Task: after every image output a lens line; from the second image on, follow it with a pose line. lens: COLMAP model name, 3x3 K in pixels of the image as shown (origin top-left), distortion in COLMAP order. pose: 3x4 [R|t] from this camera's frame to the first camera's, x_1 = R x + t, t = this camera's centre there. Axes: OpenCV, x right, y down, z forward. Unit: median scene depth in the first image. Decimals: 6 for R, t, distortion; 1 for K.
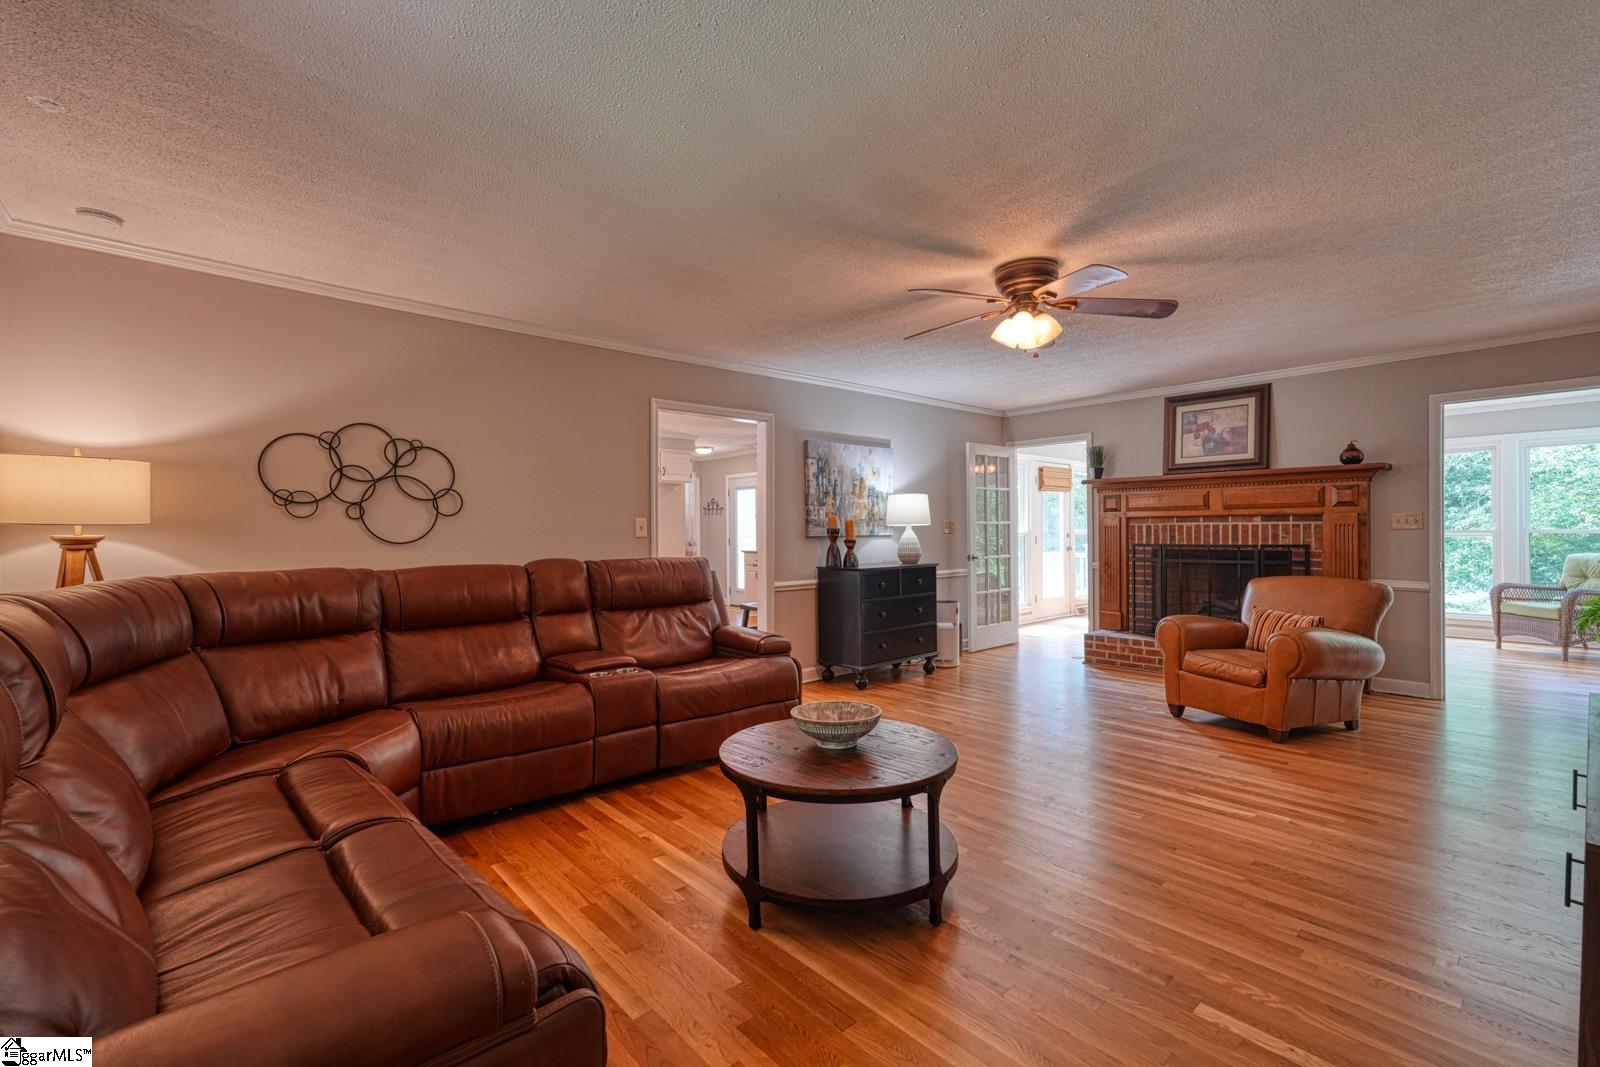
lens RADIAL K [[707.9, 0, 804.0], [0, 707.9, 534.8], [0, 0, 1]] dist [0.001871, 0.000905]
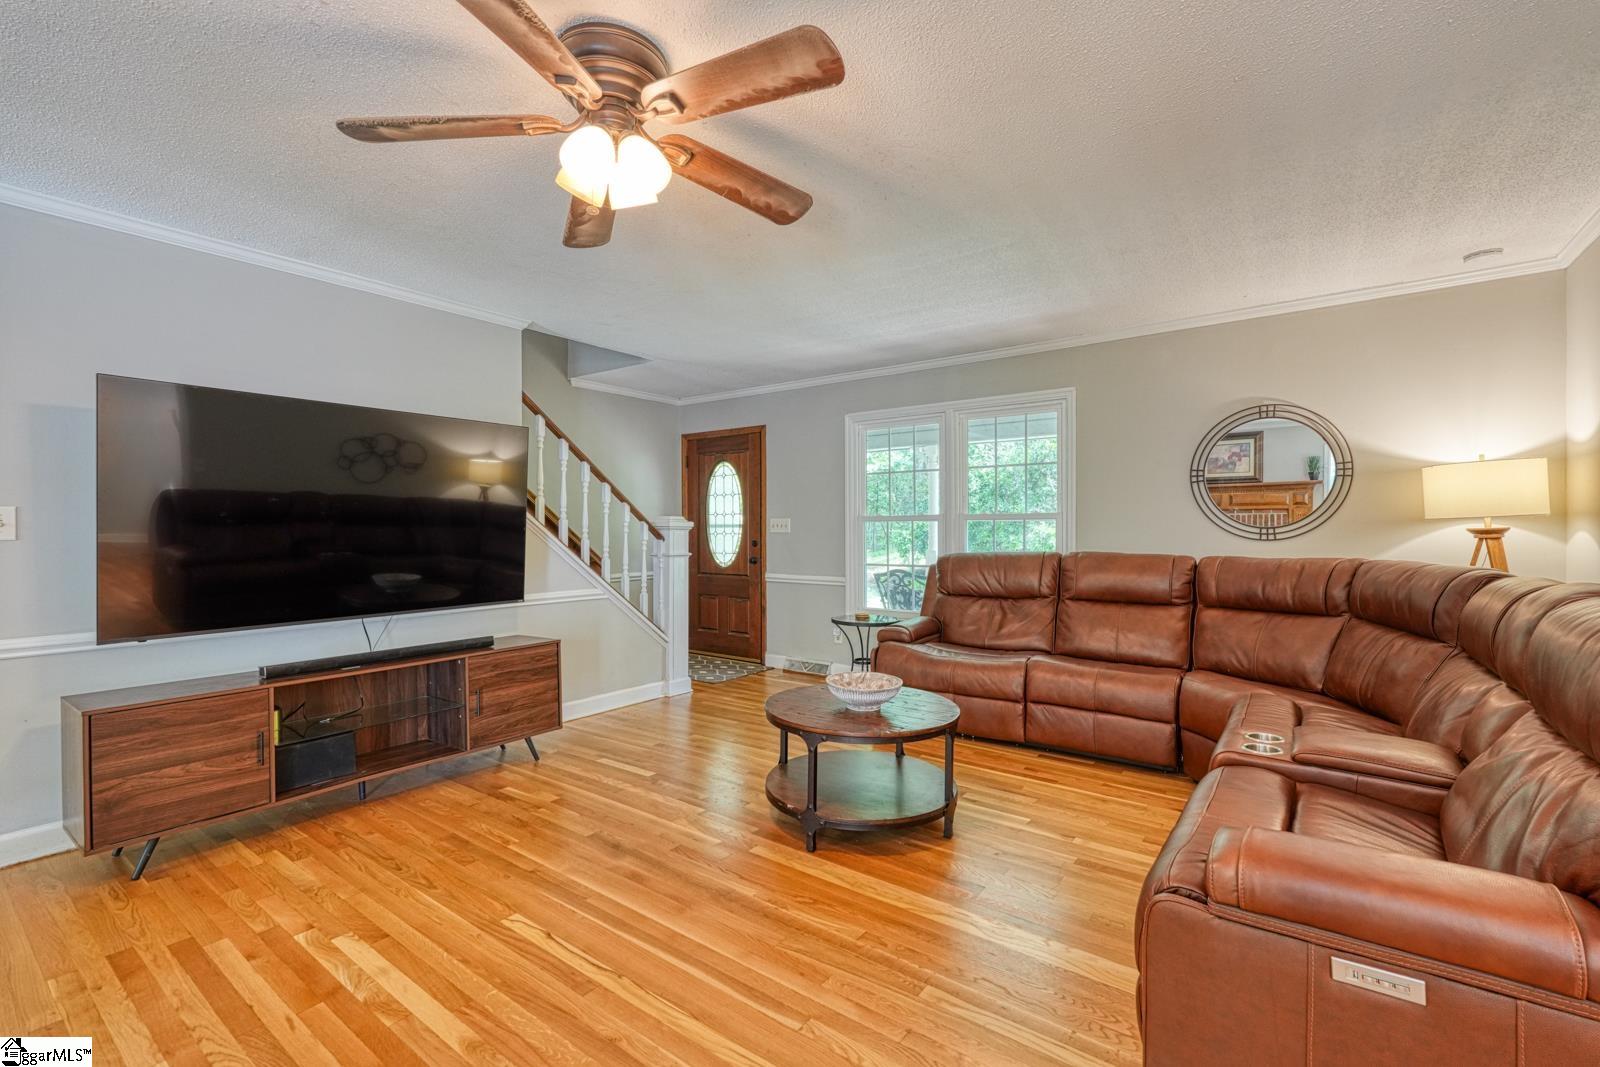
lens RADIAL K [[707.9, 0, 800.2], [0, 707.9, 529.9], [0, 0, 1]] dist [0.001871, 0.000905]
pose [[-0.980743, 0.009485, -0.195070, 0.327238], [0.007130, 0.999893, 0.012771, -0.015277], [0.195171, 0.011134, -0.980706, 1.830703]]
